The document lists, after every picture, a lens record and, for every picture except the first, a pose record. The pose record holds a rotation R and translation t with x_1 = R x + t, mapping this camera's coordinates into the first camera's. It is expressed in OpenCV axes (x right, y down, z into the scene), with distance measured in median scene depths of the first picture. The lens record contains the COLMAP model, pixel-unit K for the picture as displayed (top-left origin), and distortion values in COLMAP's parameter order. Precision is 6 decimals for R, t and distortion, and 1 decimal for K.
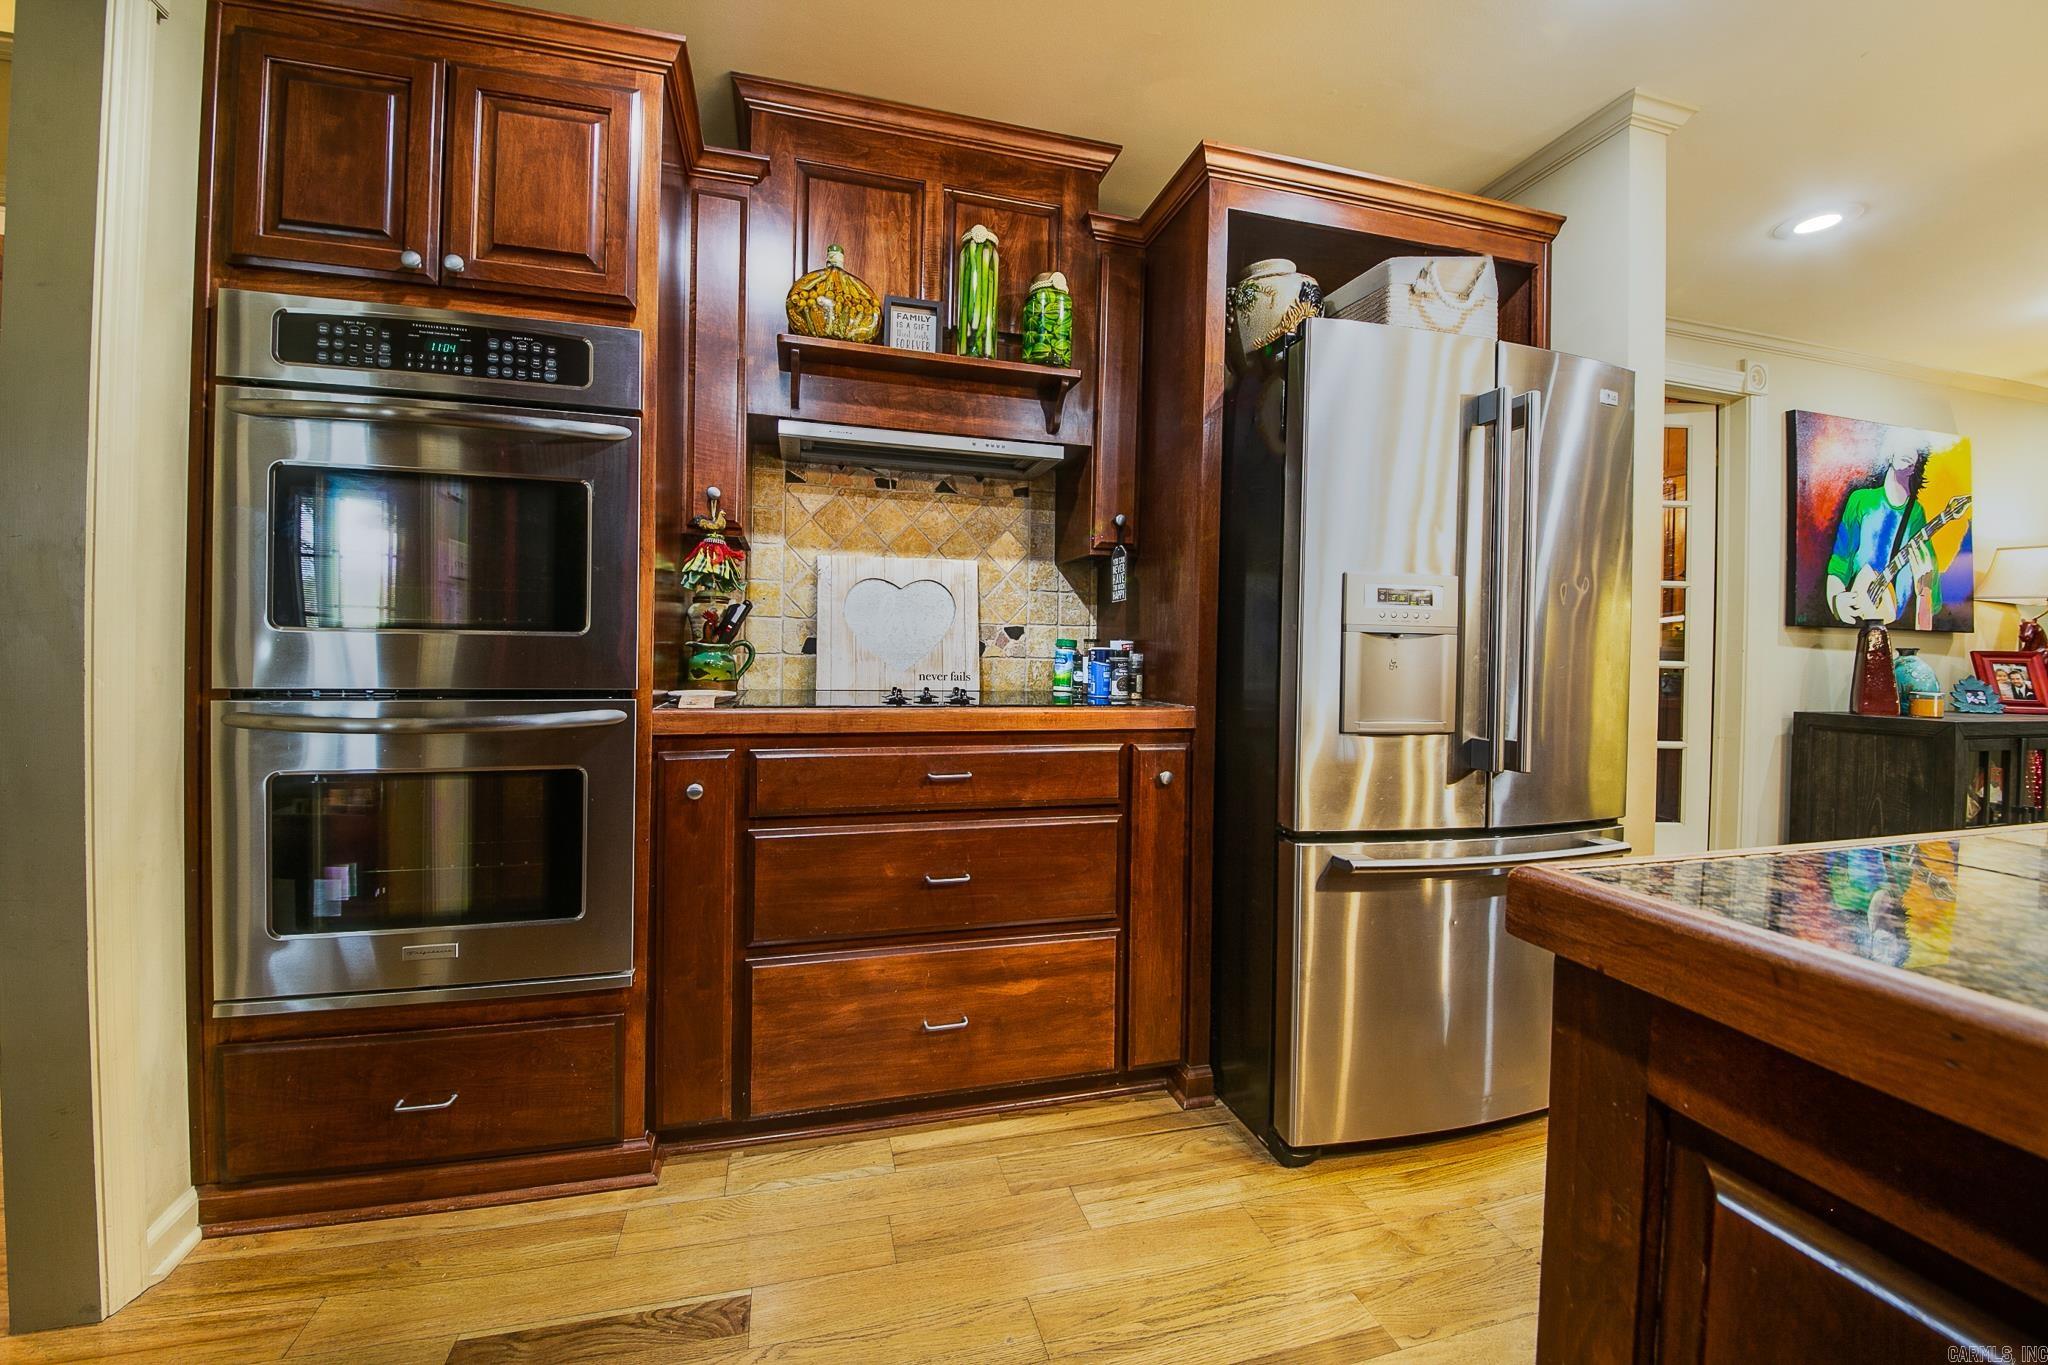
lens RADIAL K [[745.8, 0, 984.5], [0, 745.8, 655.0], [0, 0, 1]] dist [-0.027532, 0.000025]
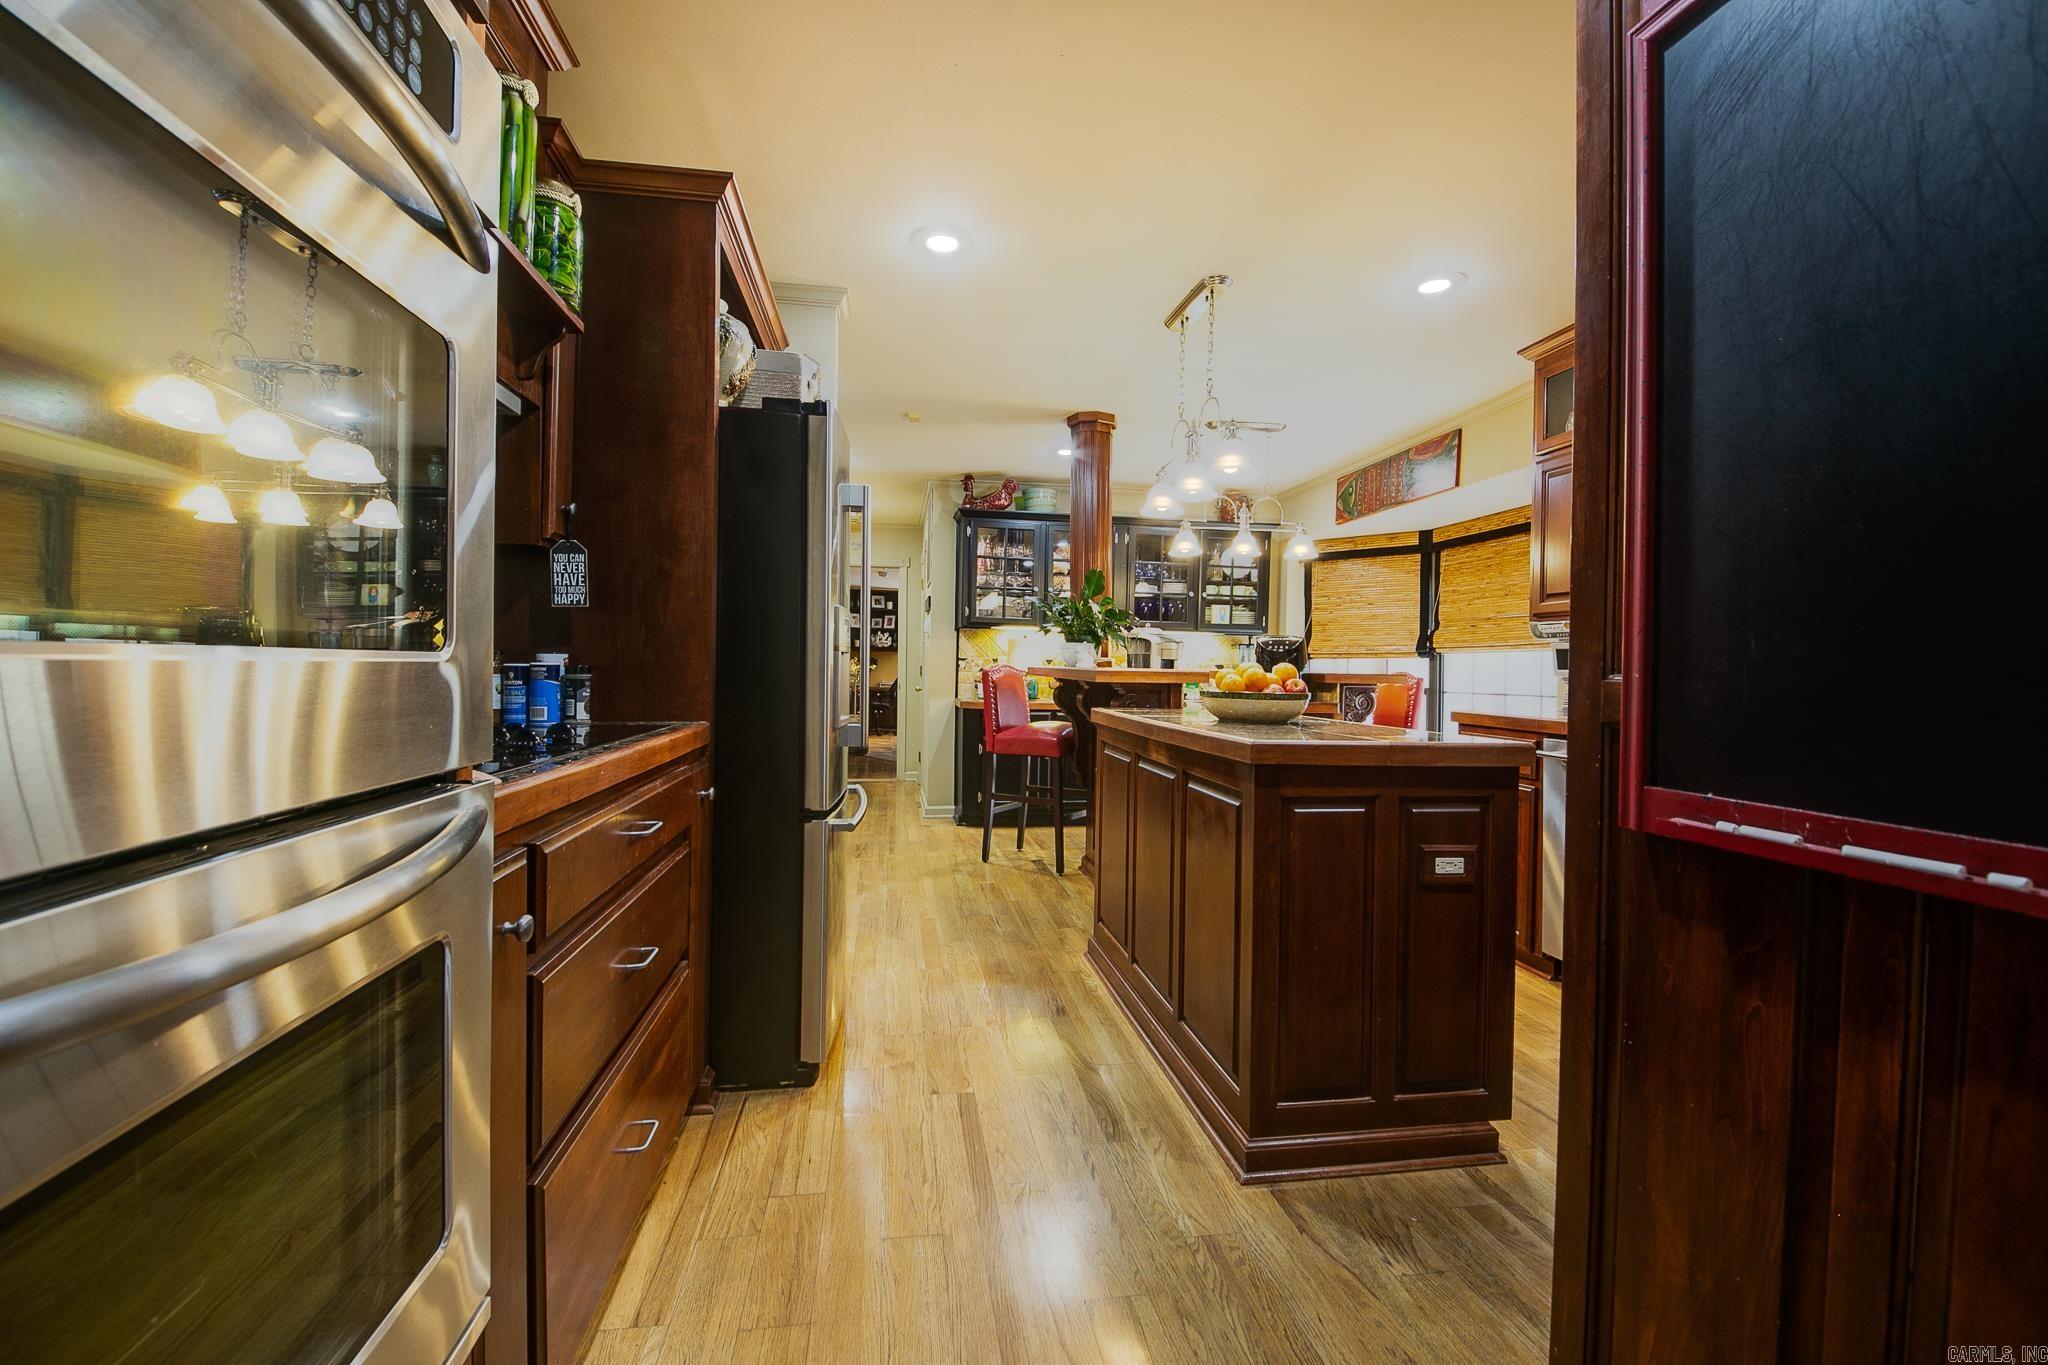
lens RADIAL K [[860.1, 0, 1017.0], [0, 860.1, 678.0], [0, 0, 1]] dist [-0.000867, -0.000132]
pose [[0.097330, -0.032755, 0.994713, -1.092683], [-0.004925, 0.999430, 0.033393, -0.039406], [-0.995240, -0.008149, 0.097113, 0.590396]]
